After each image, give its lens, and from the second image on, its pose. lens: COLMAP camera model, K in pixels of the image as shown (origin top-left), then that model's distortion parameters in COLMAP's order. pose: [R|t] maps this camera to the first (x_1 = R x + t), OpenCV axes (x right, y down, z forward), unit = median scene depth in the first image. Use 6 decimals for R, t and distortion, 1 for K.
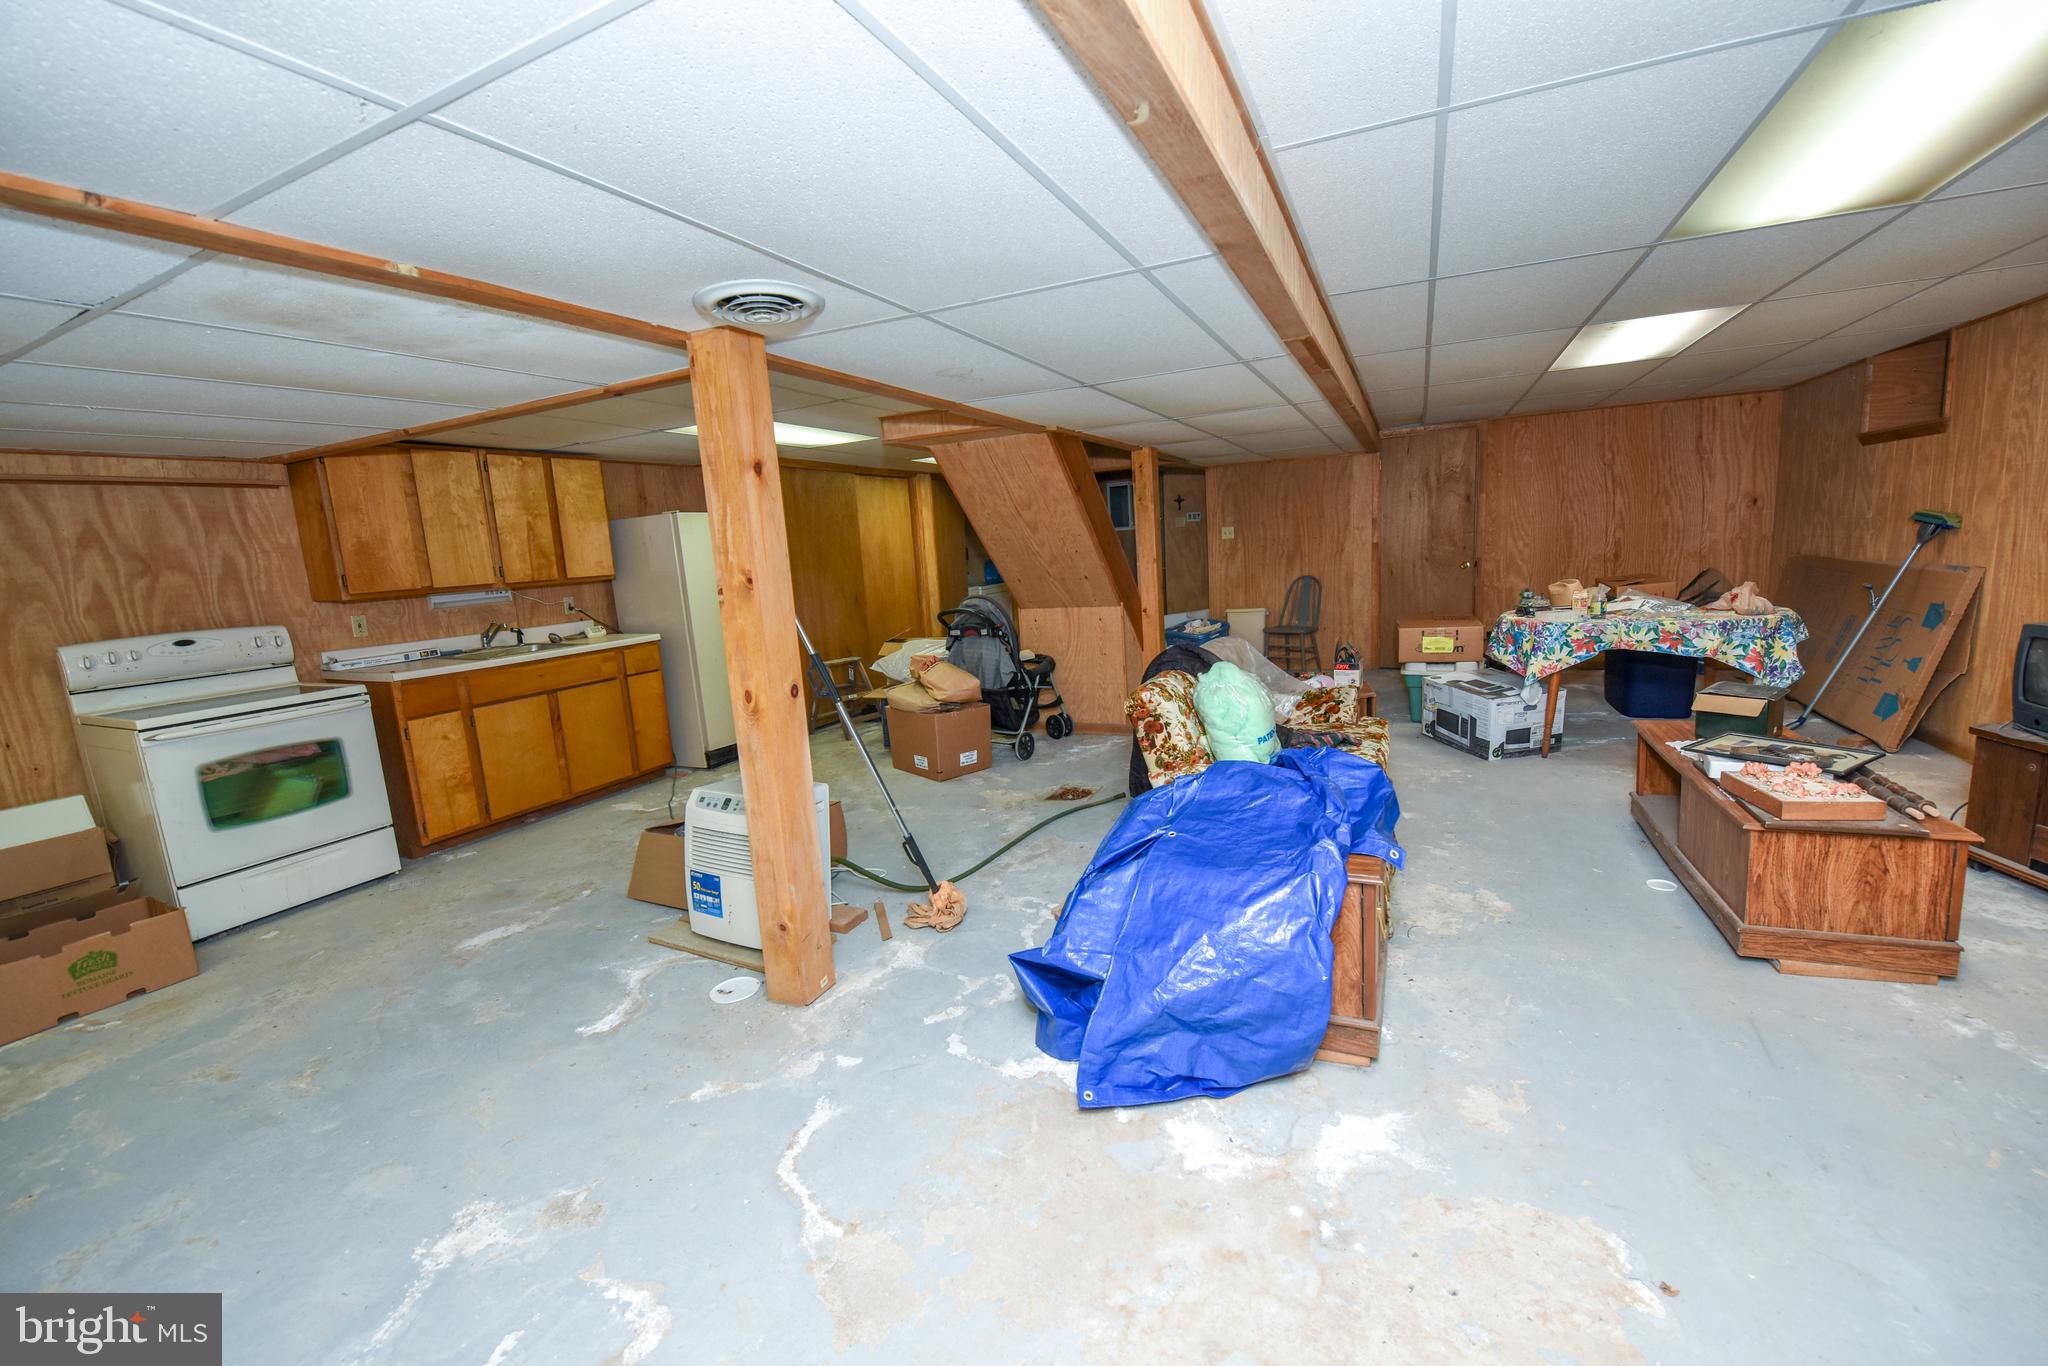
lens RADIAL K [[808.7, 0, 1024.0], [0, 808.7, 683.0], [0, 0, 1]] dist [-0.016490, -0.002579]
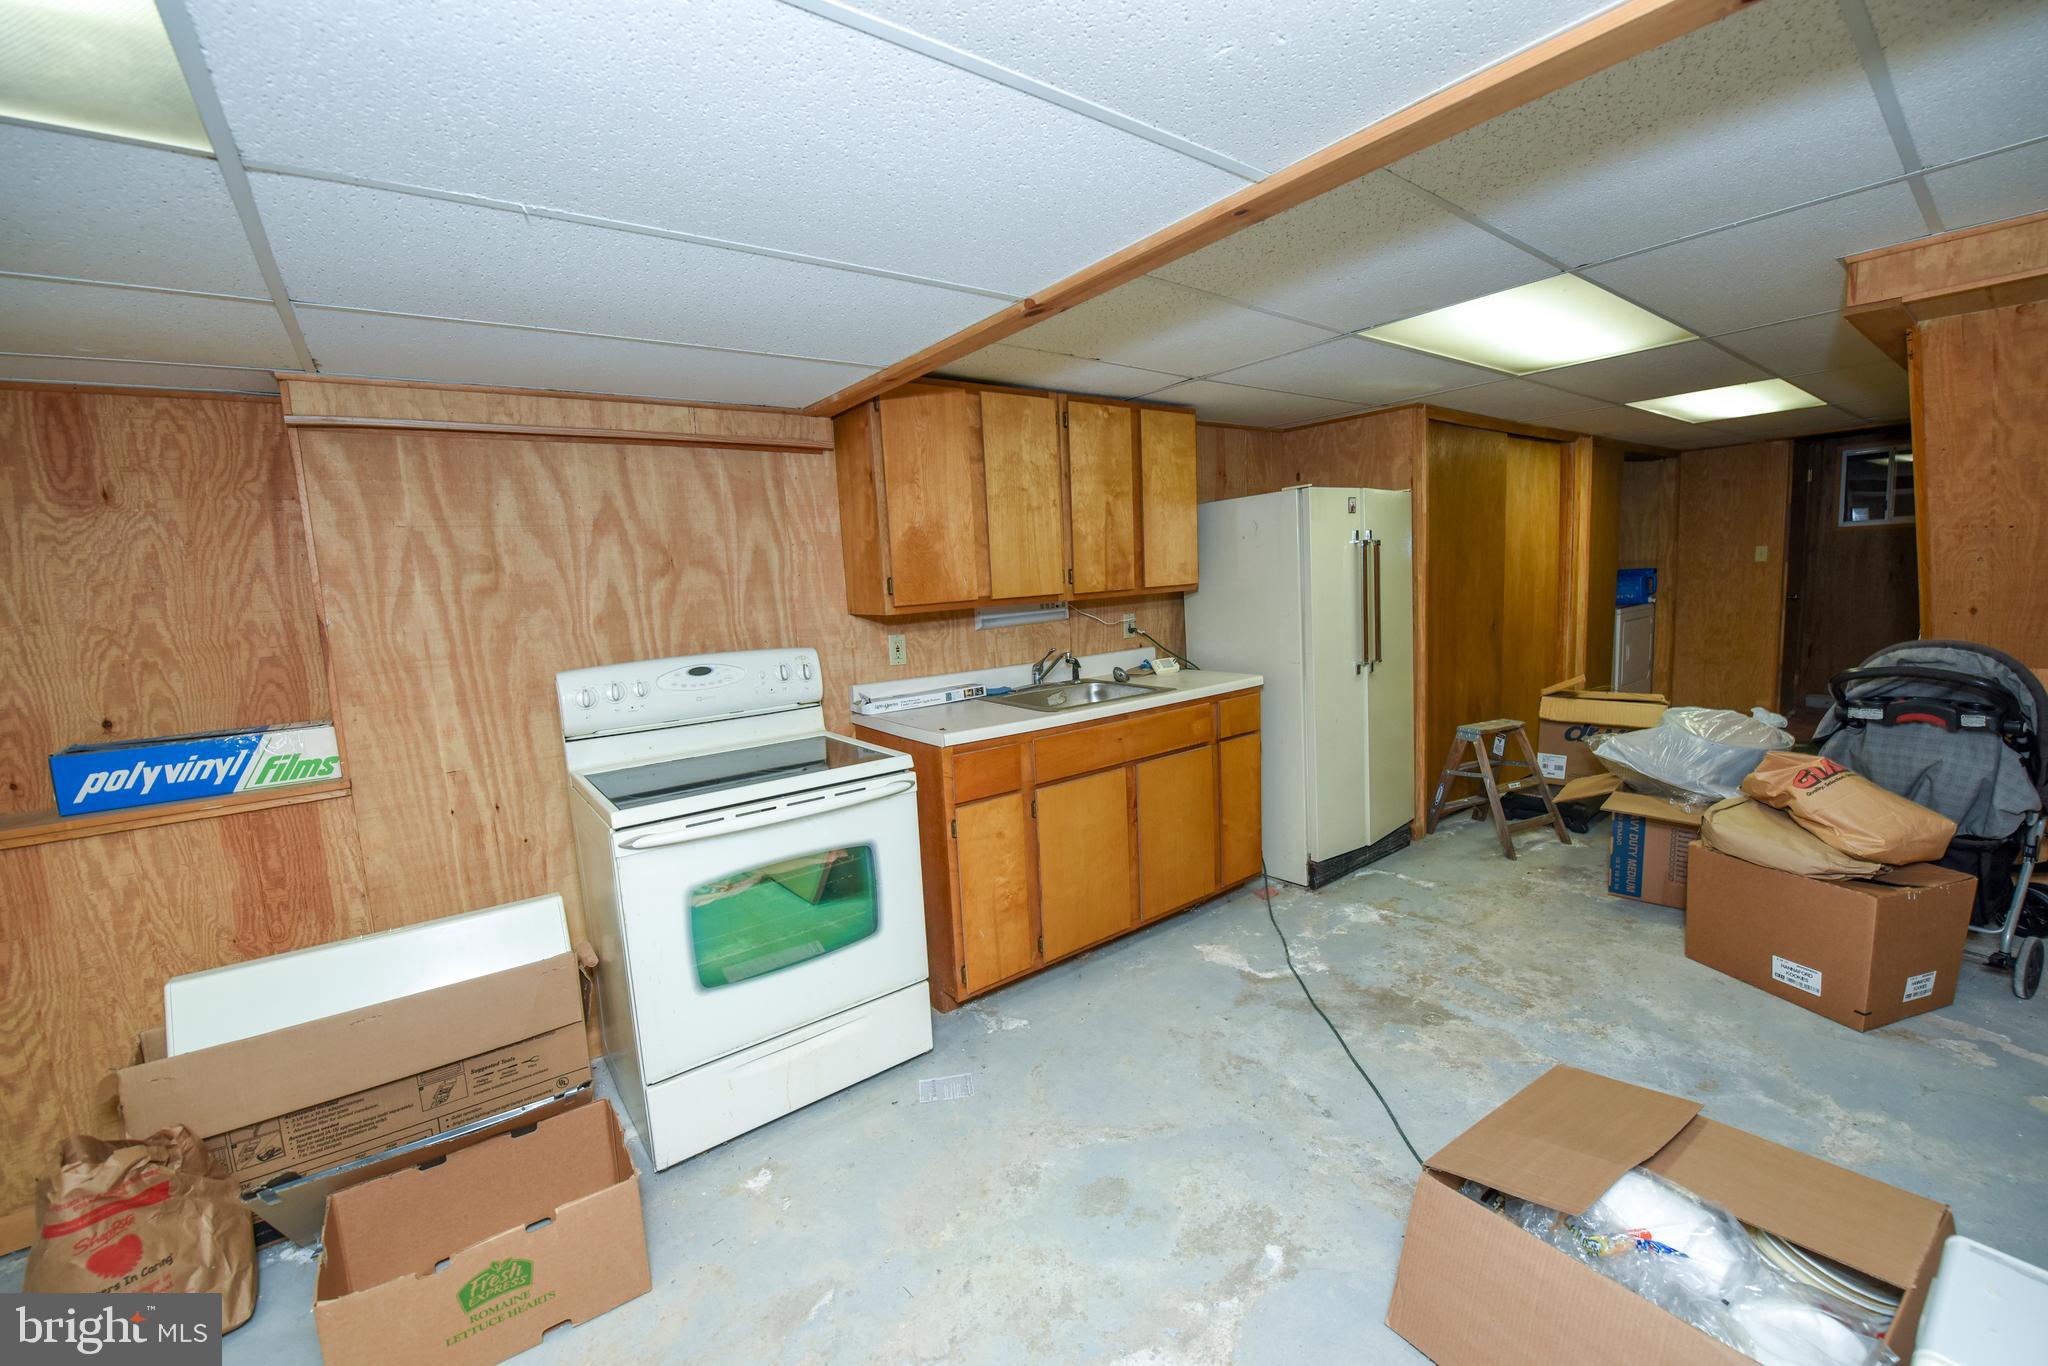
lens RADIAL K [[808.7, 0, 1024.0], [0, 808.7, 683.0], [0, 0, 1]] dist [-0.016490, -0.002579]
pose [[0.883023, 0.071946, -0.463782, -0.440028], [-0.077481, 0.996968, 0.007138, -0.061785], [0.462890, 0.029631, 0.885920, 0.461007]]
